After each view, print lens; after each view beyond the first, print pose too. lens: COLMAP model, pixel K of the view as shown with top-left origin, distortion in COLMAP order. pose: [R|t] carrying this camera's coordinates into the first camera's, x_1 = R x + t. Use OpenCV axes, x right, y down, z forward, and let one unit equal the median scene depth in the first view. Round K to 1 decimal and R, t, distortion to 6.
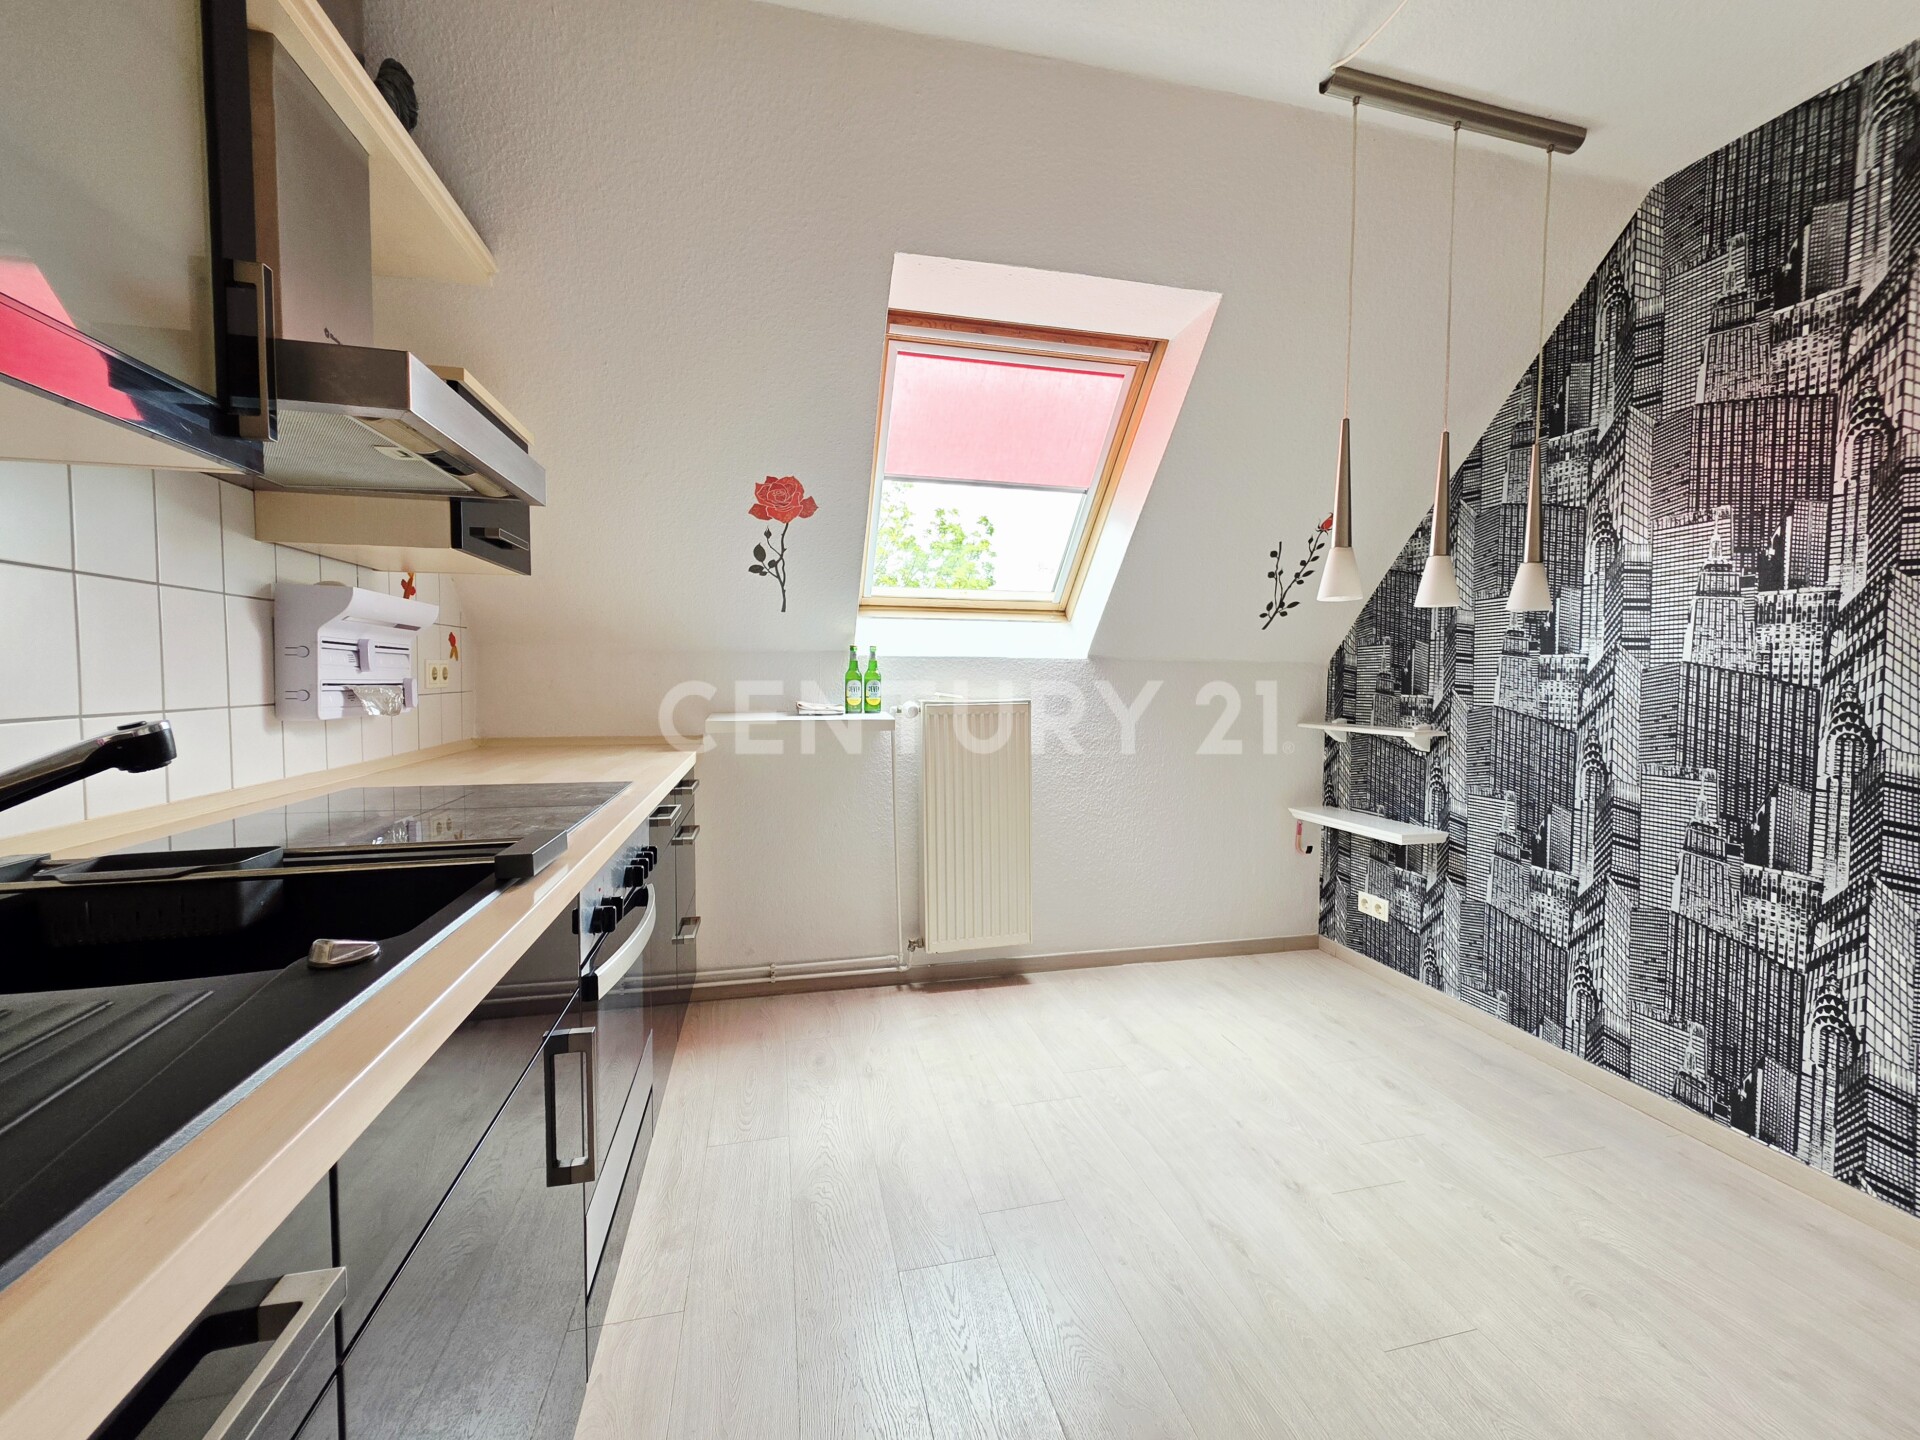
lens RADIAL K [[770.7, 0, 960.0], [0, 770.7, 720.0], [0, 0, 1]] dist [0.000350, 0.000193]
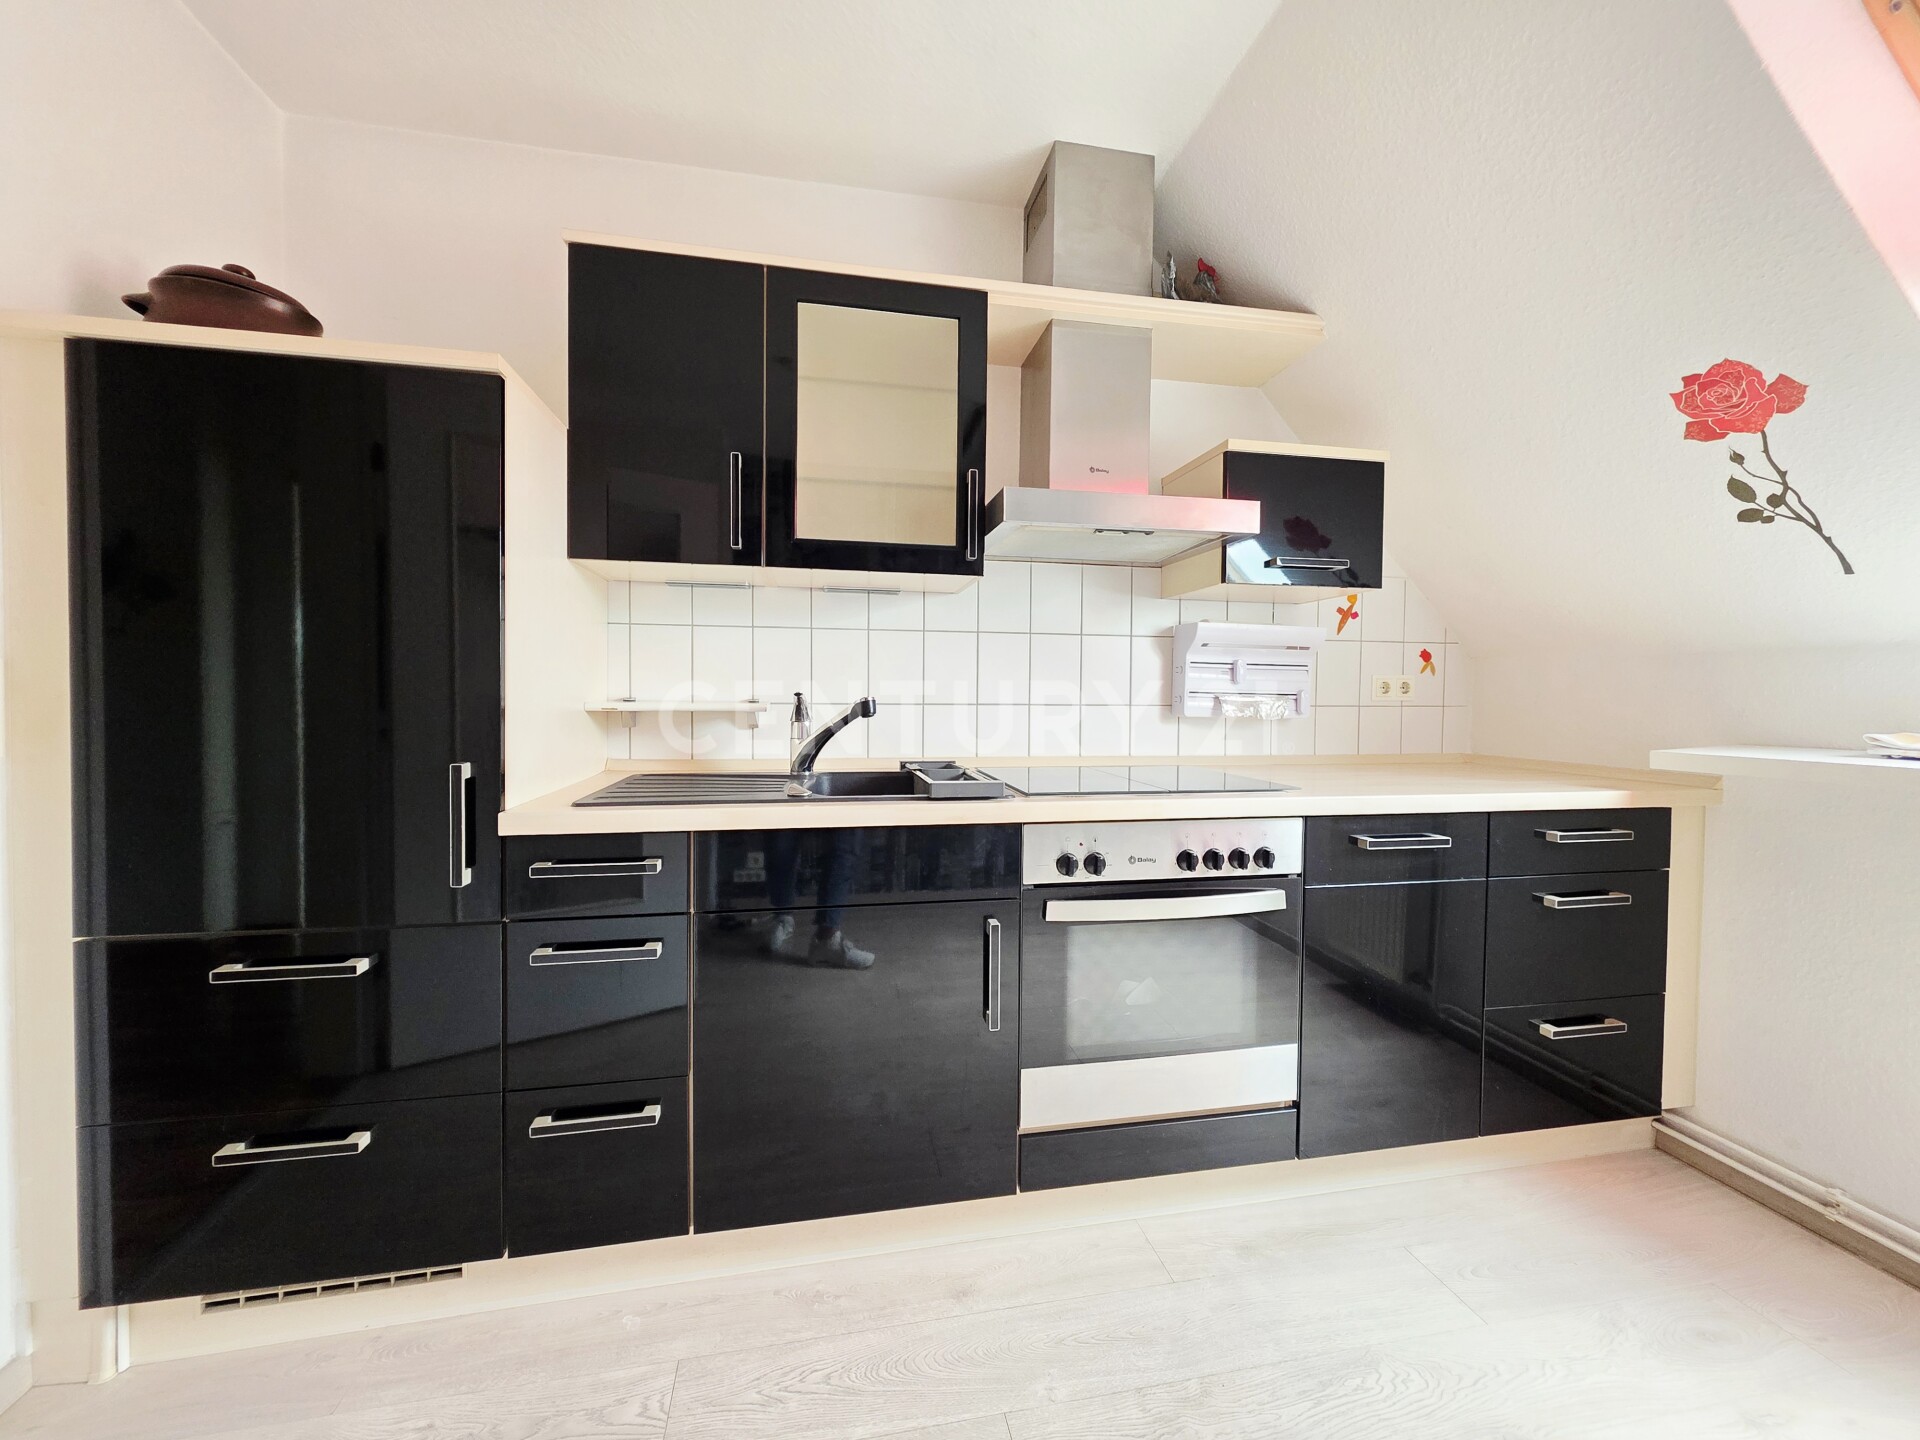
lens RADIAL K [[770.7, 0, 960.0], [0, 770.7, 720.0], [0, 0, 1]] dist [0.000350, 0.000193]
pose [[-0.039403, 0.024097, -0.998933, 0.422036], [-0.067964, 0.997329, 0.026739, -0.002793], [0.996909, 0.068946, -0.037660, 0.423008]]
